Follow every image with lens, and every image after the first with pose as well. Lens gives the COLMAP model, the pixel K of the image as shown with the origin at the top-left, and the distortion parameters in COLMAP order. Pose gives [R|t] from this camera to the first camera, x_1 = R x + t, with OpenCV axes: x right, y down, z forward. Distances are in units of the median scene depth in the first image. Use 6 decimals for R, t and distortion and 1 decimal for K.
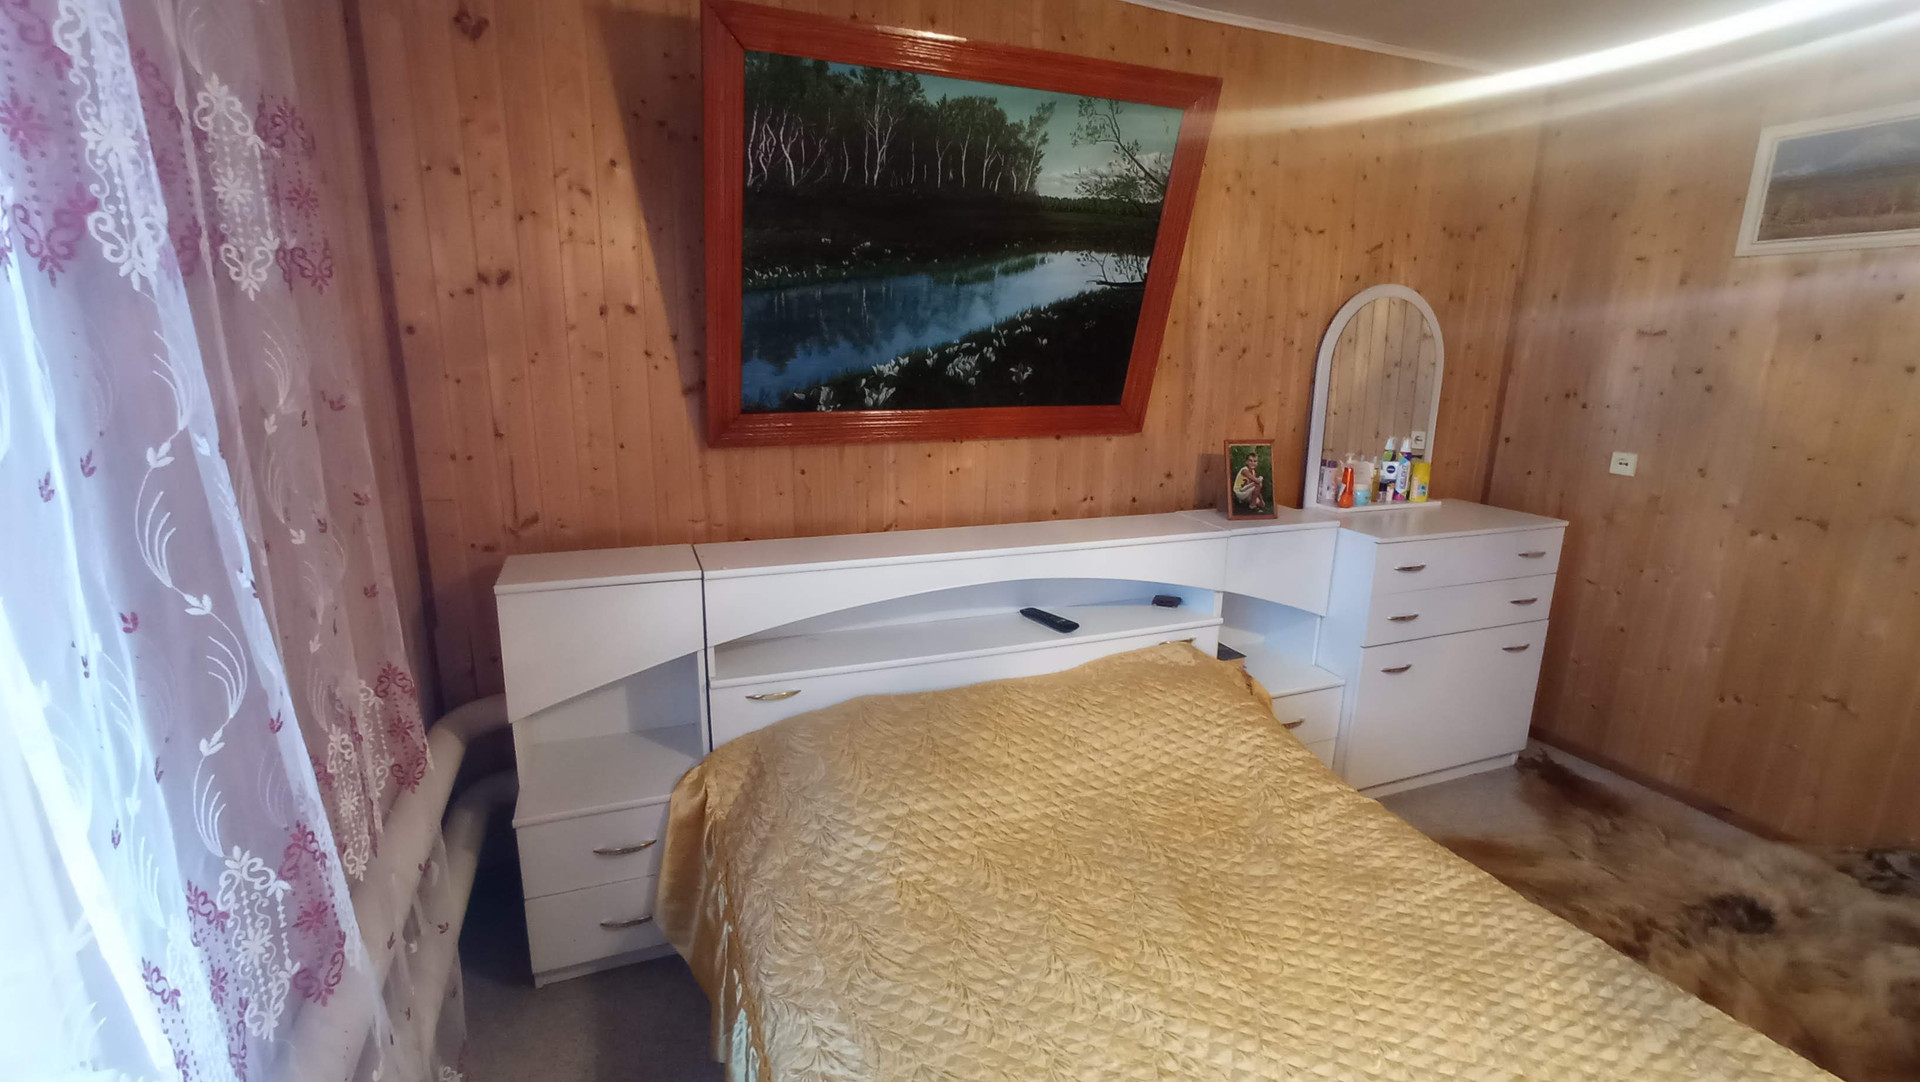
lens RADIAL K [[876.1, 0, 961.7], [0, 876.1, 539.3], [0, 0, 1]] dist [-0.056672, 0.033065]
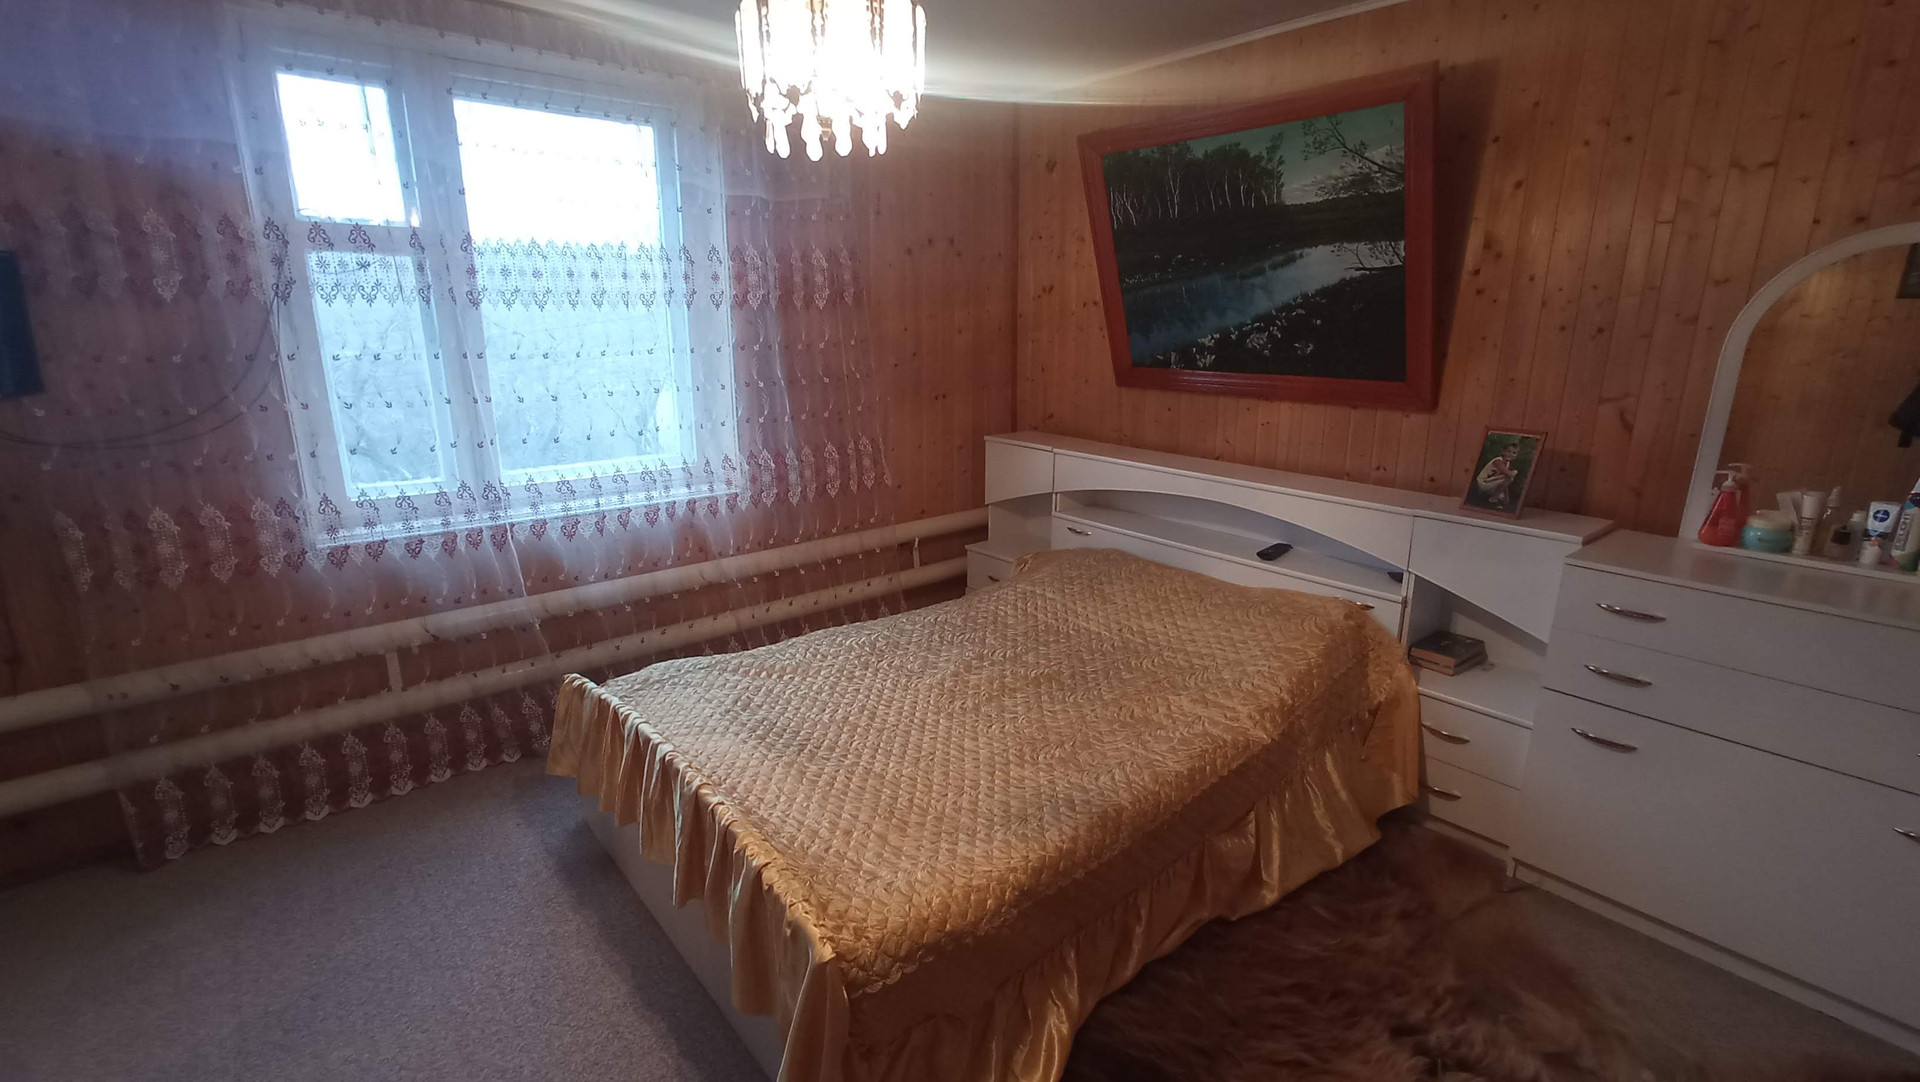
lens RADIAL K [[872.9, 0, 978.2], [0, 872.9, 537.6], [0, 0, 1]] dist [-0.046119, 0.037806]
pose [[0.301164, 0.221997, -0.927372, 1.177509], [-0.210126, 0.964068, 0.162543, -0.038991], [0.930133, 0.145913, 0.336989, 0.224590]]
